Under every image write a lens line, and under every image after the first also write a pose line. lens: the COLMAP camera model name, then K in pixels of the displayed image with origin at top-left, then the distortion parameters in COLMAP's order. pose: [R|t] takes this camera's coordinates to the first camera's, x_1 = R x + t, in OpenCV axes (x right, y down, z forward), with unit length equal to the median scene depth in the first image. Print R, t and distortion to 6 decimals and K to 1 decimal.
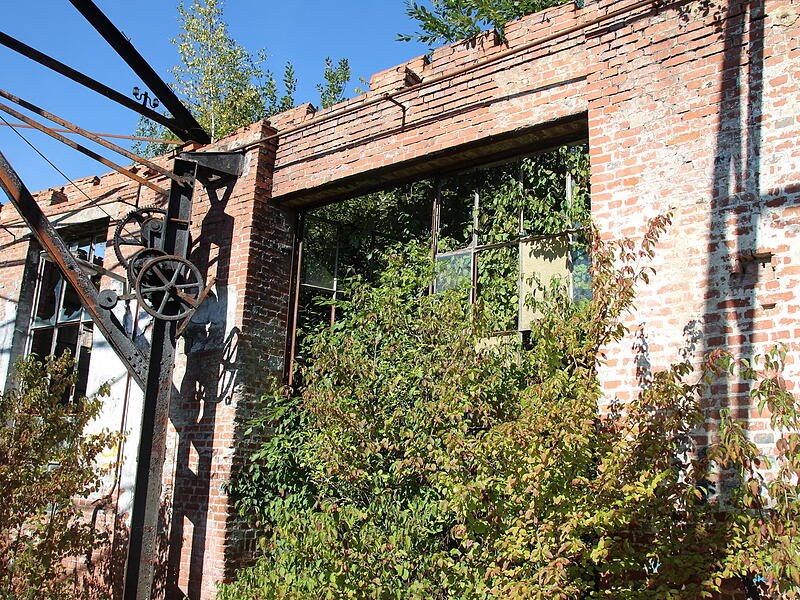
lens RADIAL K [[760.5, 0, 399.3], [0, 760.5, 298.1], [0, 0, 1]] dist [-0.087038, 0.000000]
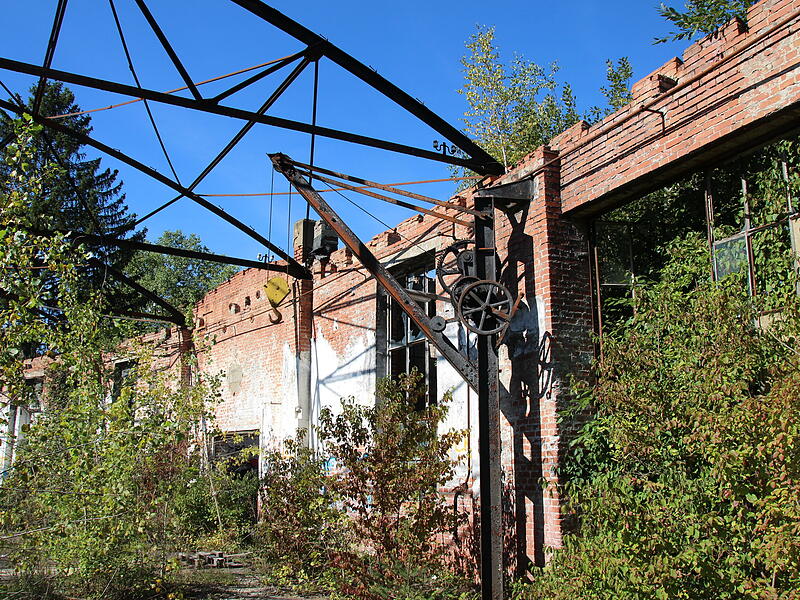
lens RADIAL K [[760.5, 0, 395.3], [0, 760.5, 303.8], [0, 0, 1]] dist [-0.087038, 0.000000]
pose [[0.886906, -0.140115, -0.440187, 0.096695], [0.151178, 0.988456, -0.010033, -0.027662], [0.436511, -0.057649, 0.897850, -0.139248]]
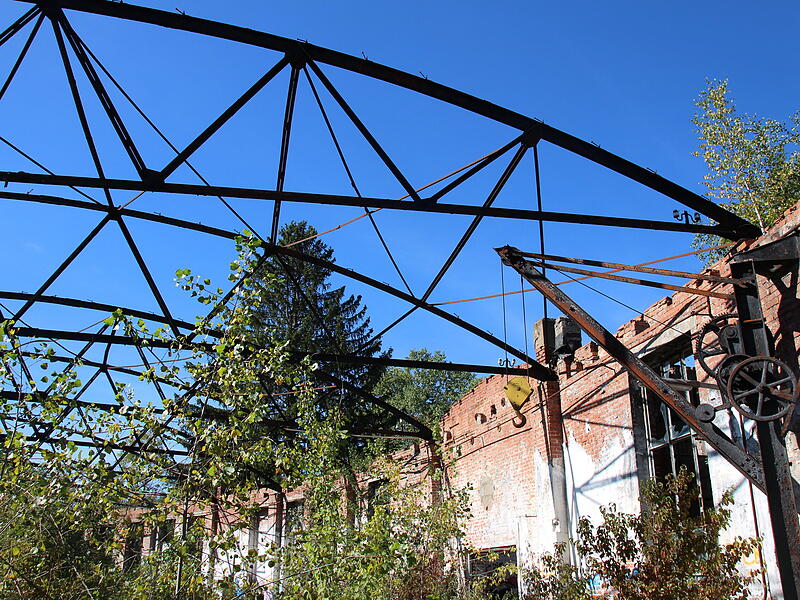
lens RADIAL K [[760.5, 0, 398.7], [0, 760.5, 304.8], [0, 0, 1]] dist [-0.087038, 0.000000]
pose [[0.690282, -0.296275, -0.660100, 0.050027], [0.211229, 0.955094, -0.207791, -0.015570], [0.692021, 0.004002, 0.721866, -0.055637]]
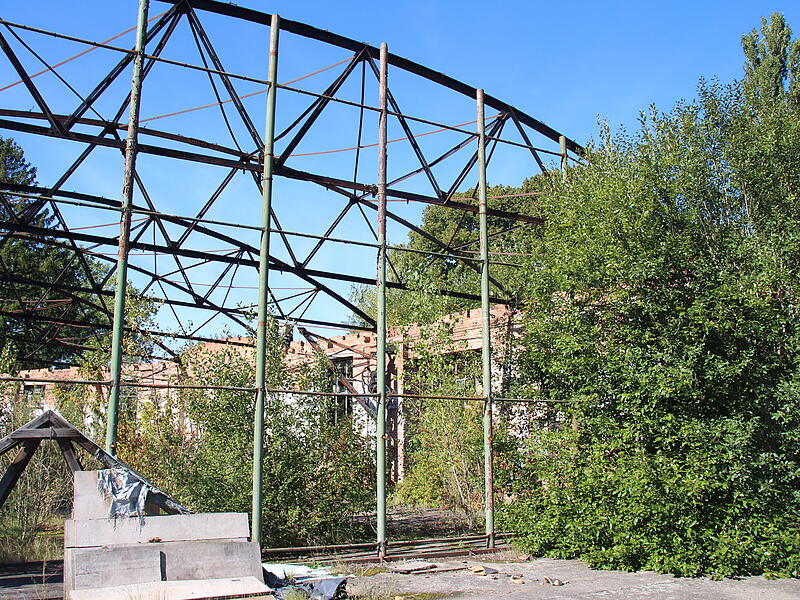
lens RADIAL K [[760.5, 0, 400.2], [0, 760.5, 302.5], [0, 0, 1]] dist [-0.087038, 0.000000]
pose [[0.972952, -0.085012, -0.214797, 0.547682], [0.096259, 0.994451, 0.042438, -0.551705], [0.209998, -0.061966, 0.975736, -2.287336]]
